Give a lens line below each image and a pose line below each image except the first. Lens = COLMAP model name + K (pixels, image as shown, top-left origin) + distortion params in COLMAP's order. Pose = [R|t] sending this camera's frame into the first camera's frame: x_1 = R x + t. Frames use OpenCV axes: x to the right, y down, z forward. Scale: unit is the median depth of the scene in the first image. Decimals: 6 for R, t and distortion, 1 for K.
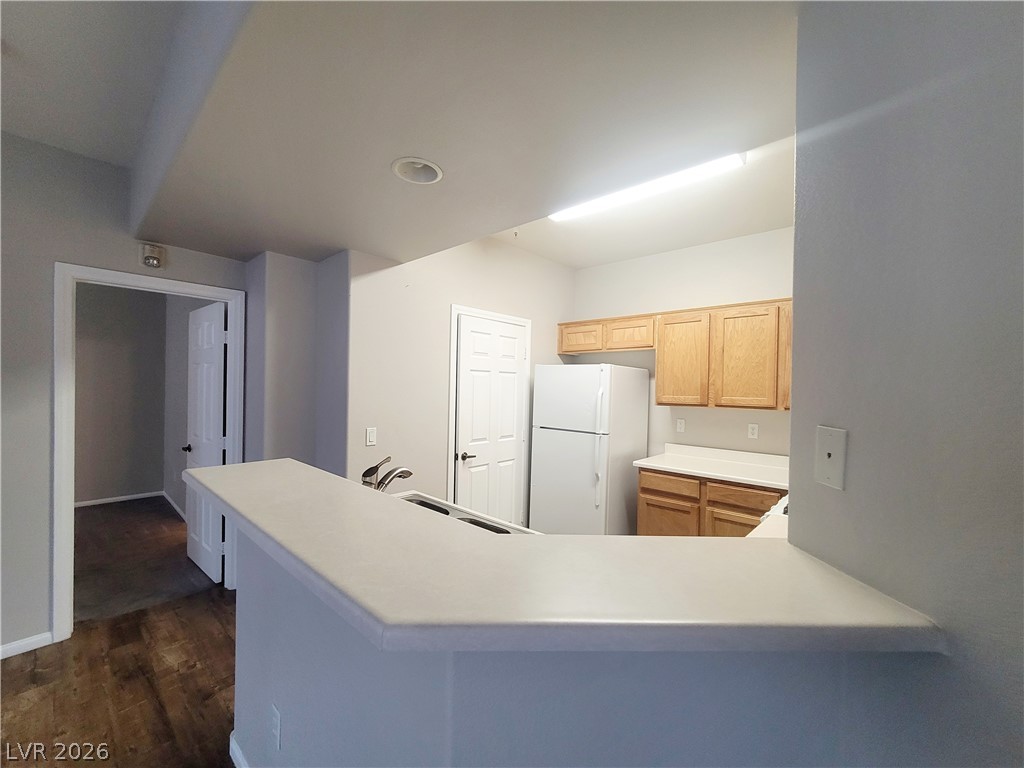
lens RADIAL K [[416.0, 0, 509.9], [0, 416.0, 392.3], [0, 0, 1]] dist [-0.002305, 0.000351]
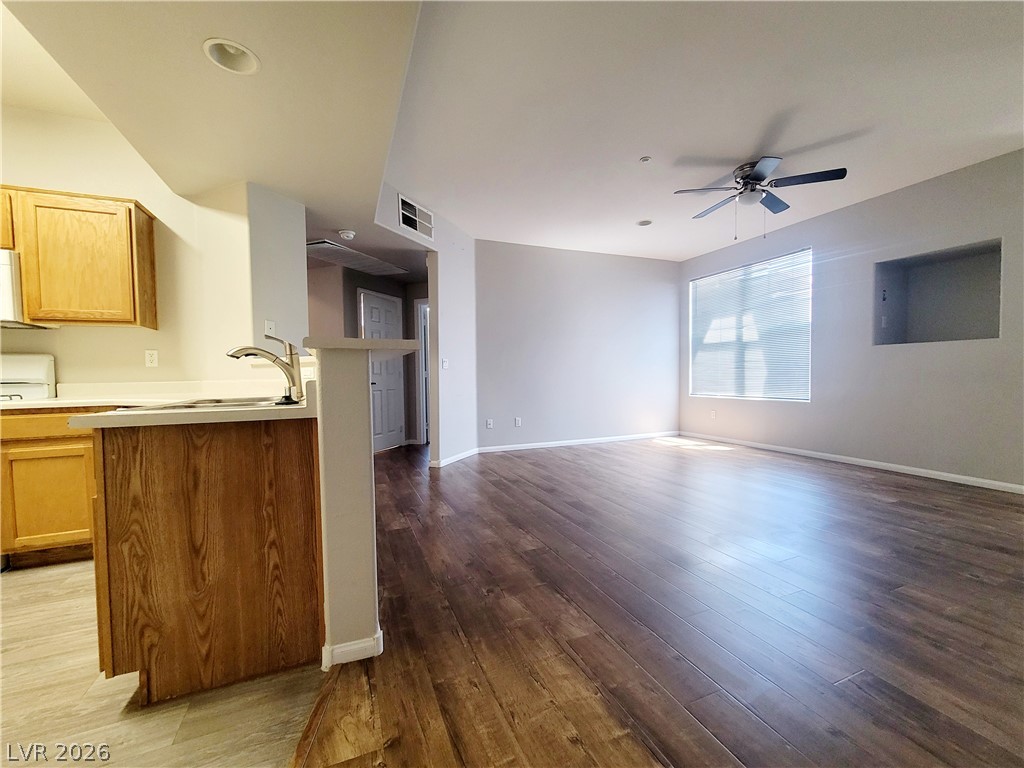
lens RADIAL K [[416.0, 0, 515.6], [0, 416.0, 387.6], [0, 0, 1]] dist [-0.002305, 0.000351]
pose [[-0.911319, -0.022938, 0.411062, -0.651177], [-0.001610, 0.998638, 0.052156, 0.110685], [-0.411699, 0.046869, -0.910114, 0.840572]]
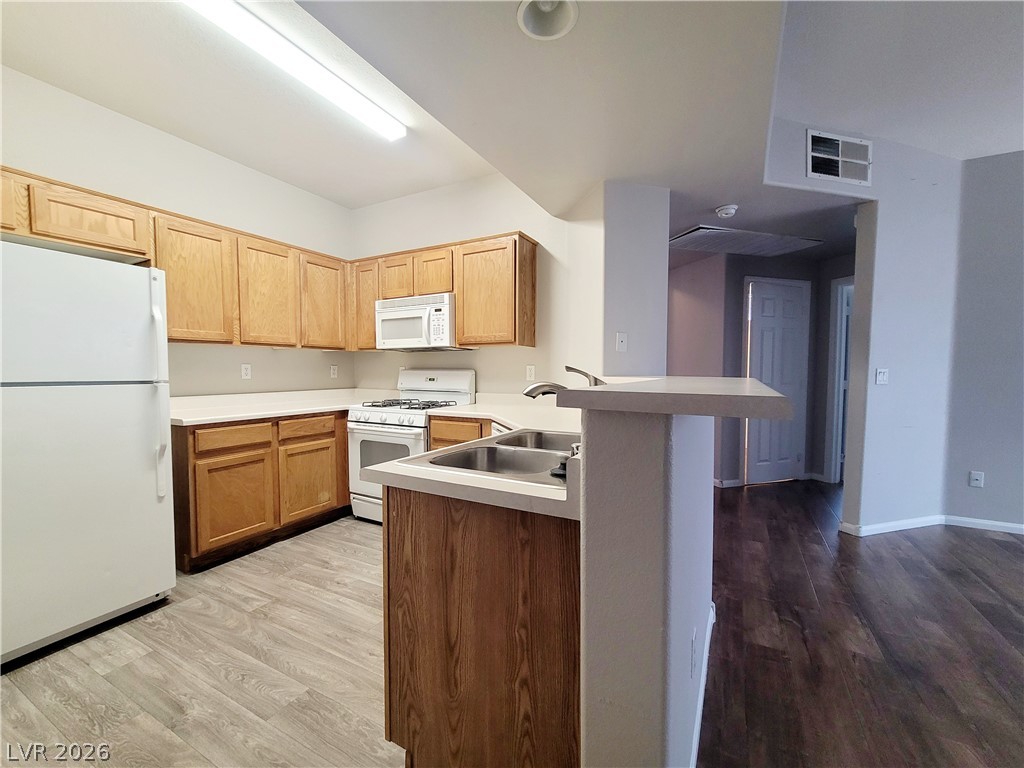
lens RADIAL K [[416.0, 0, 513.1], [0, 416.0, 388.7], [0, 0, 1]] dist [-0.002305, 0.000351]
pose [[-0.247790, -0.066588, 0.966523, -0.536980], [0.003703, 0.997563, 0.069676, 0.071162], [-0.968807, 0.020844, -0.246939, 0.664046]]
